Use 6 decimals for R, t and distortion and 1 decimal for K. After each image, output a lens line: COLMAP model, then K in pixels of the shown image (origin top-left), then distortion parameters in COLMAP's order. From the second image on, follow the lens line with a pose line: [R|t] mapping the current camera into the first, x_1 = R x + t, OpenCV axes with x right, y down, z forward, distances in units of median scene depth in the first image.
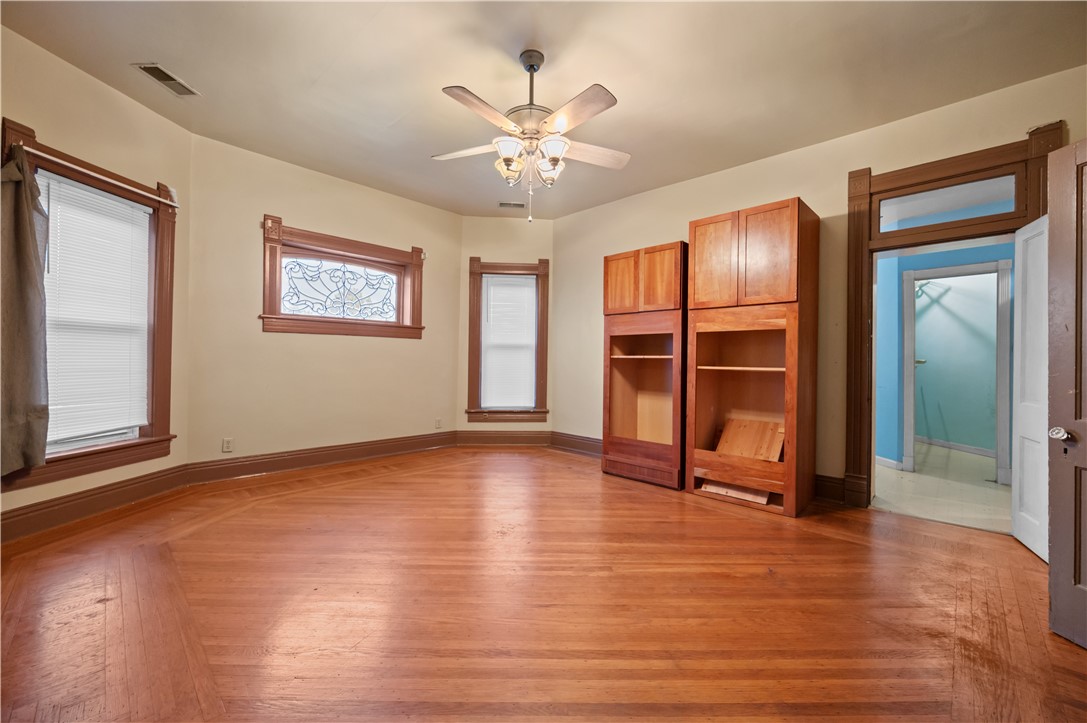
lens RADIAL K [[436.8, 0, 540.3], [0, 436.8, 361.5], [0, 0, 1]] dist [0.000595, -0.001080]
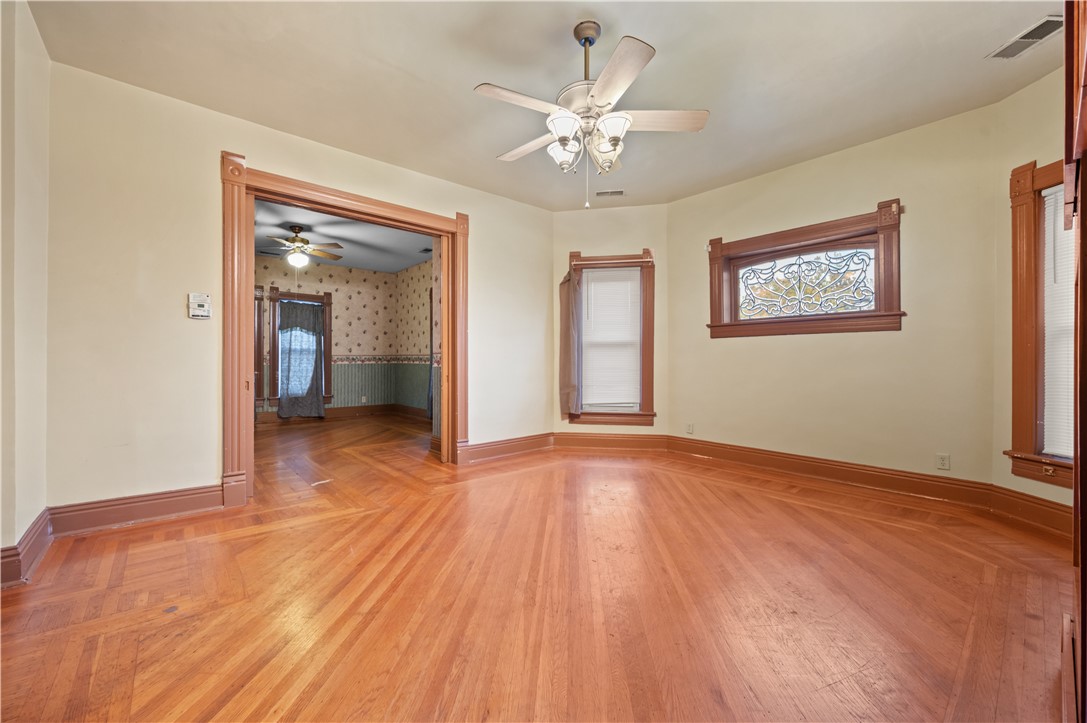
lens RADIAL K [[436.8, 0, 542.8], [0, 436.8, 362.0], [0, 0, 1]] dist [0.000595, -0.001080]
pose [[-0.082990, -0.008185, -0.996517, 0.527084], [-0.002208, 0.999965, -0.008029, 0.005784], [0.996548, 0.001534, -0.083005, 0.574594]]
